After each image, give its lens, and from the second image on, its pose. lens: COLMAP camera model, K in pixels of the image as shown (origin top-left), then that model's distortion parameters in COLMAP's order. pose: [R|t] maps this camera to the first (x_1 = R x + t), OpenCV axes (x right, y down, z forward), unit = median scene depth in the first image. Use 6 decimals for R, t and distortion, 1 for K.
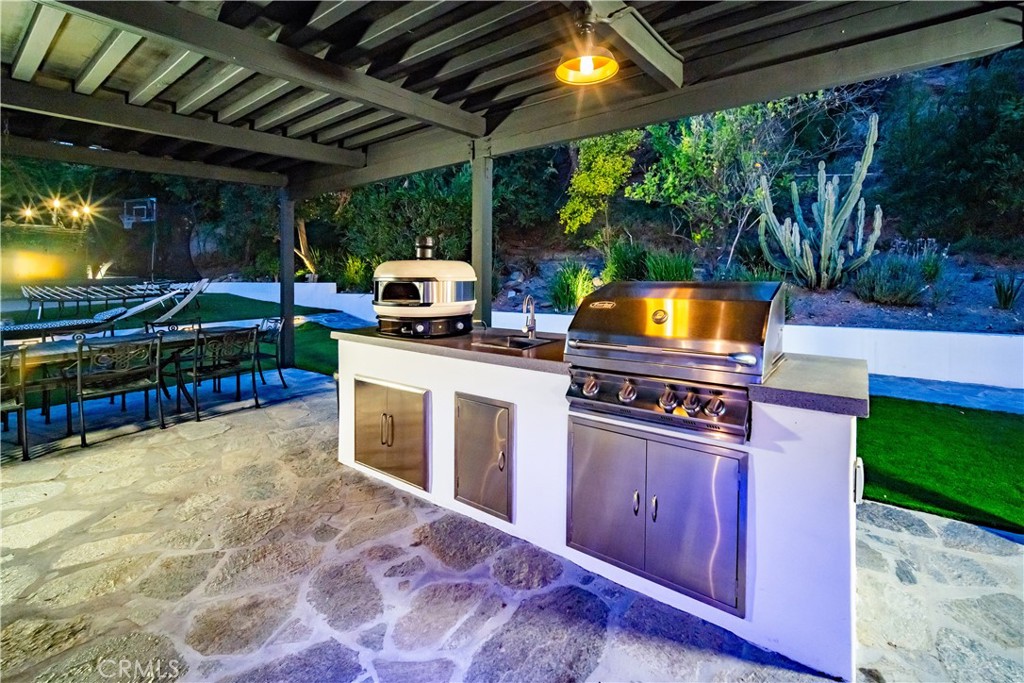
lens RADIAL K [[446.4, 0, 531.5], [0, 446.4, 280.4], [0, 0, 1]] dist [-0.001563, 0.000063]
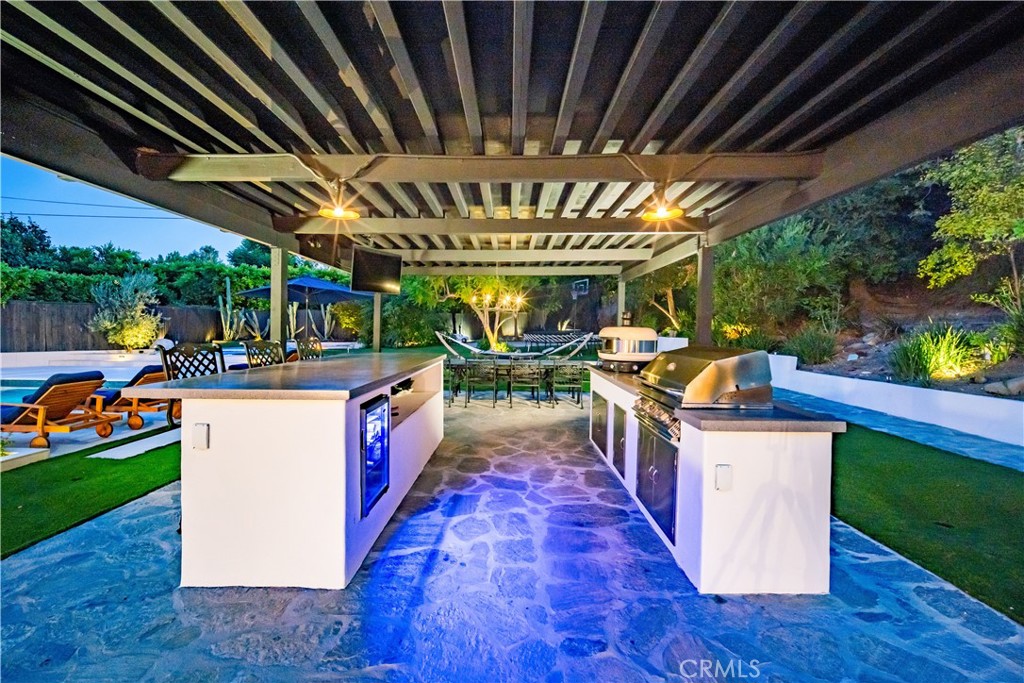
lens RADIAL K [[407.7, 0, 502.8], [0, 407.7, 325.7], [0, 0, 1]] dist [-0.001973, -0.000133]
pose [[0.573382, 0.011811, -0.819203, 0.245385], [-0.029291, 0.999552, -0.006090, -0.008828], [0.818765, 0.027487, 0.573471, -0.080593]]
